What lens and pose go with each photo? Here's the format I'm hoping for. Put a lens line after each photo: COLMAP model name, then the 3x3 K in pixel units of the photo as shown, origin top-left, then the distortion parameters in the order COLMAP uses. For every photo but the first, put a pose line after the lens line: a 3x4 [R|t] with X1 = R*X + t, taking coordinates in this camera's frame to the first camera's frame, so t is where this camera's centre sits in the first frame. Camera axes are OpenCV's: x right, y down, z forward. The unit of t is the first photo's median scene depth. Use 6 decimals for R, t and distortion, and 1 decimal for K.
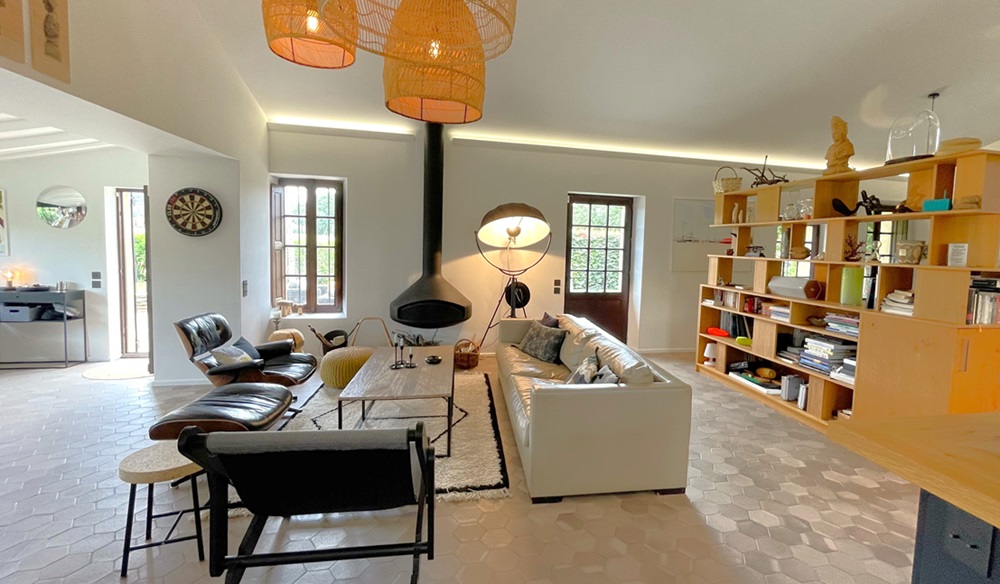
lens RADIAL K [[456.9, 0, 500.0], [0, 456.9, 292.0], [0, 0, 1]] dist [-0.000707, -0.000031]
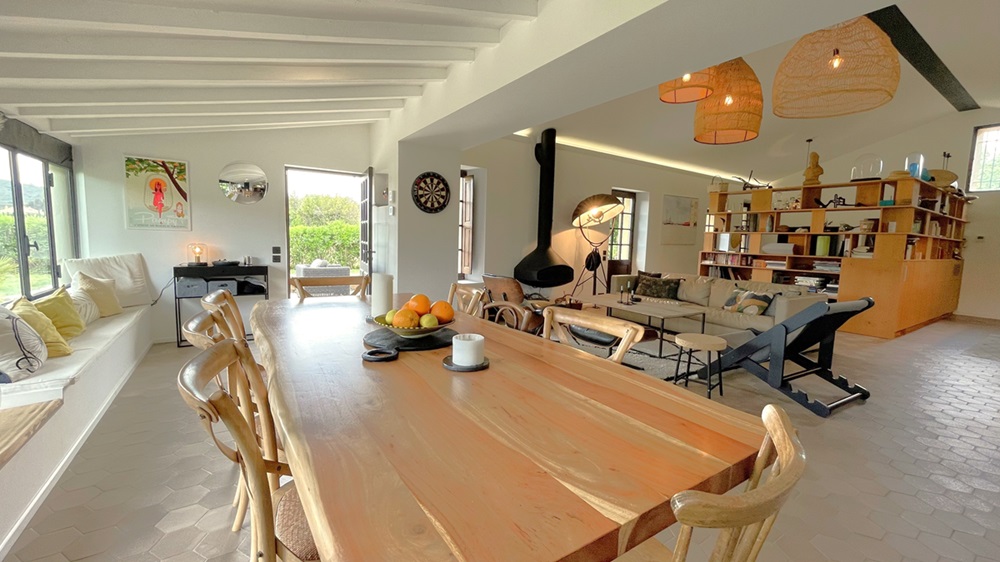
lens RADIAL K [[404.4, 0, 500.0], [0, 404.4, 281.0], [0, 0, 1]] dist [-0.001948, -0.000124]
pose [[0.931455, -0.043442, 0.361255, -0.891496], [0.036004, 0.998979, 0.027297, 0.031499], [-0.362072, -0.012419, 0.932068, -0.043689]]
